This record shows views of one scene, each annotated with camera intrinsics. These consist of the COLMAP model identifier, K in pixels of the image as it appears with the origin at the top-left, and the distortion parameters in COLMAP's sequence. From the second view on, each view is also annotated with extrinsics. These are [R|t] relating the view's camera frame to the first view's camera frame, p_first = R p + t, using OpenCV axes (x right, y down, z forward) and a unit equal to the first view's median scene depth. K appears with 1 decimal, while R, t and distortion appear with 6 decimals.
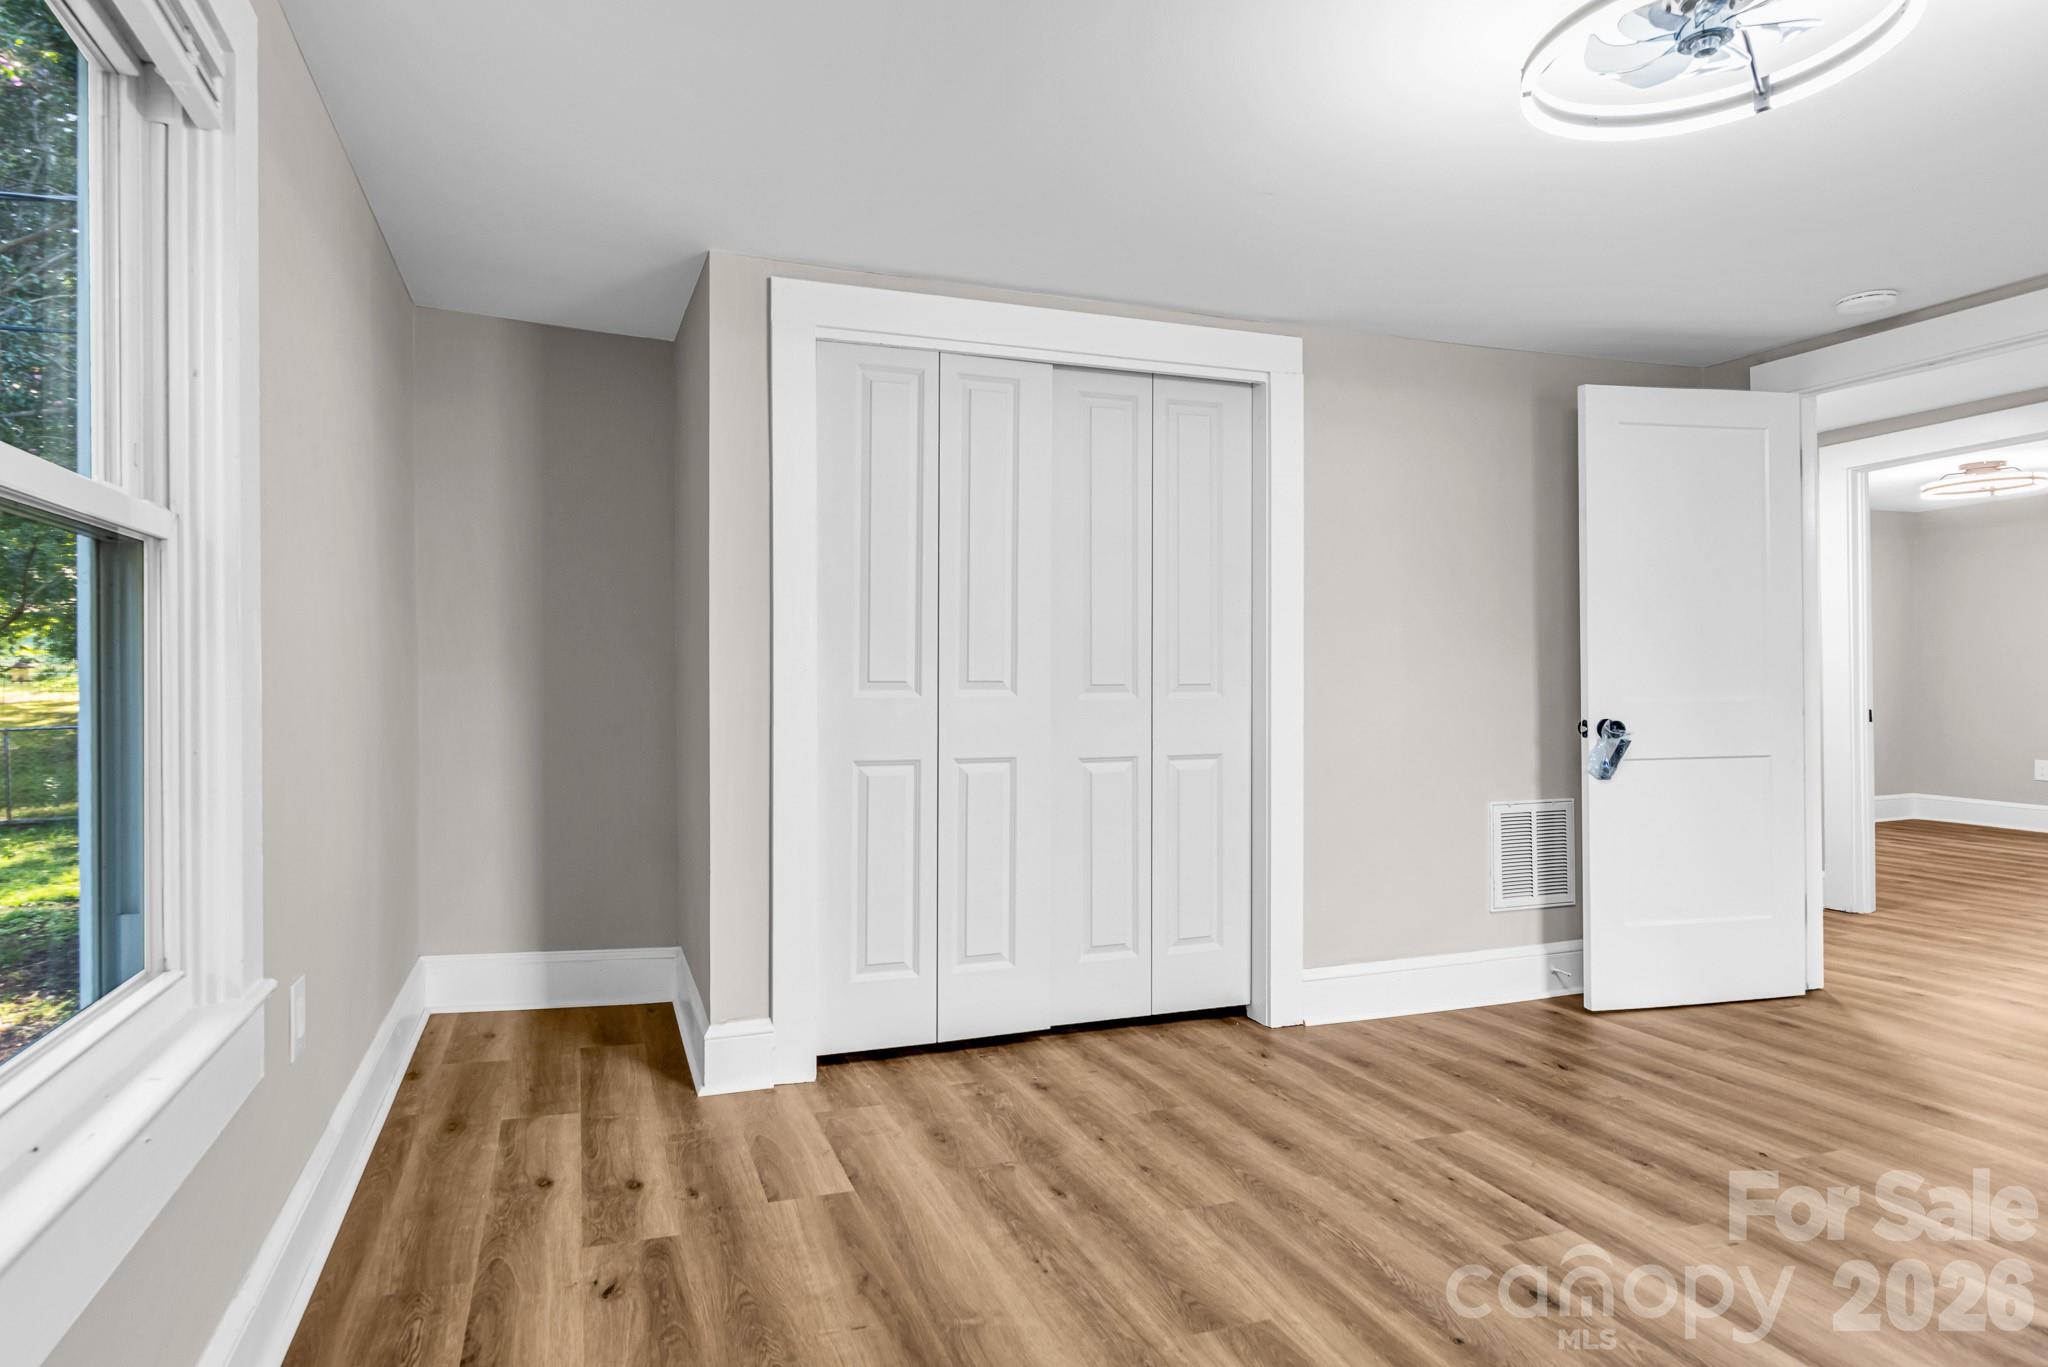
lens RADIAL K [[1146.4, 0, 1054.7], [0, 1146.4, 666.2], [0, 0, 1]] dist [0.003107, -0.000479]
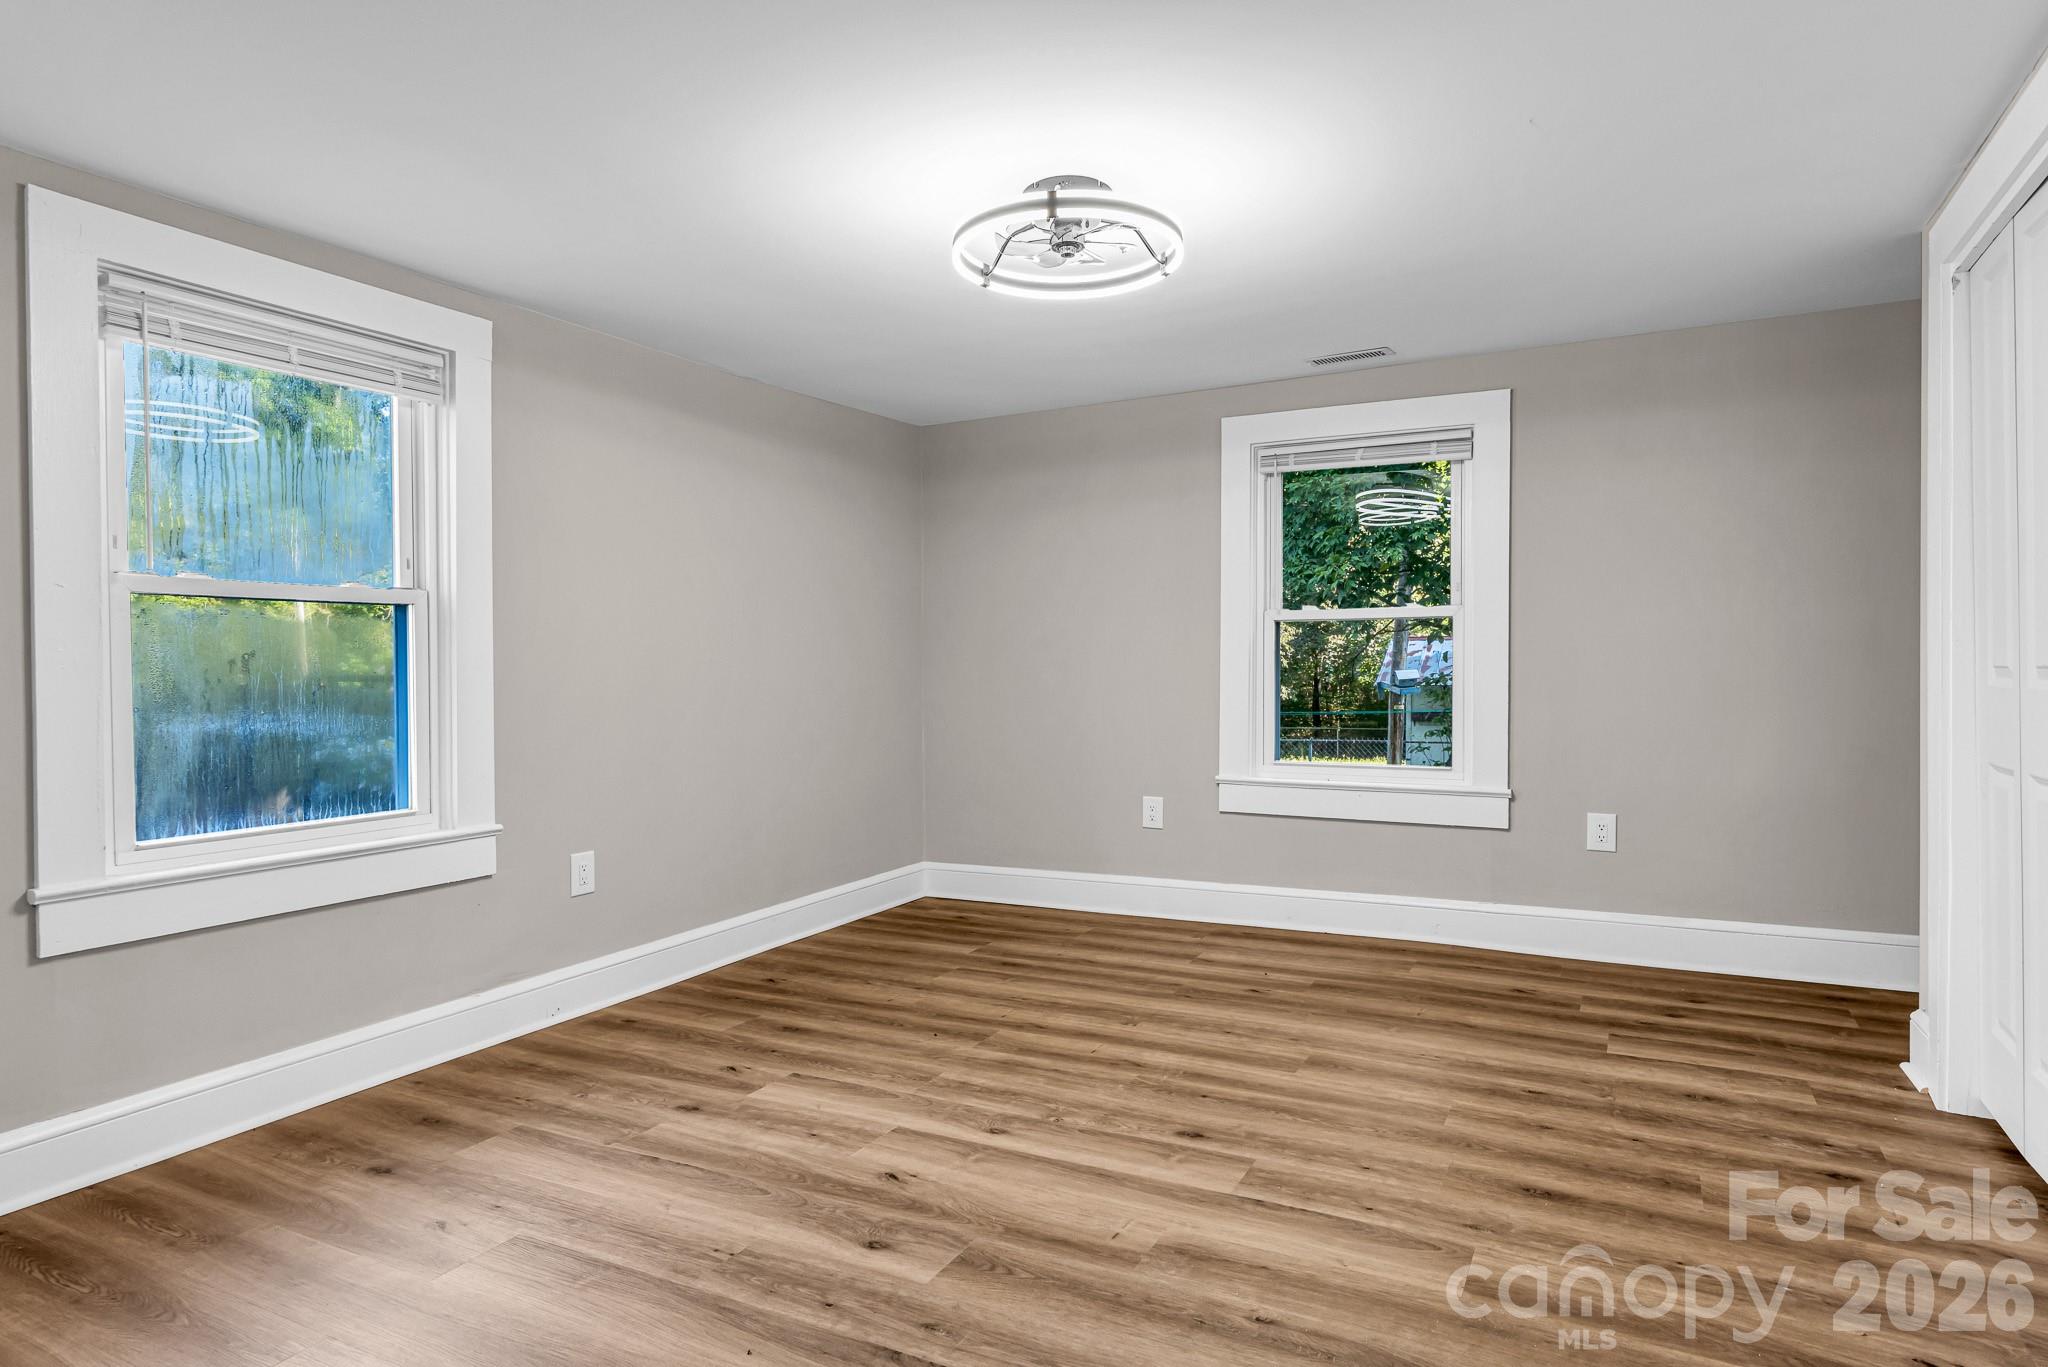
lens RADIAL K [[1146.4, 0, 1054.7], [0, 1146.4, 666.2], [0, 0, 1]] dist [0.003107, -0.000479]
pose [[-0.749147, 0.007241, -0.662364, 0.826997], [0.014888, 0.999872, -0.005909, 0.003574], [0.662236, -0.014288, -0.749159, 1.100277]]
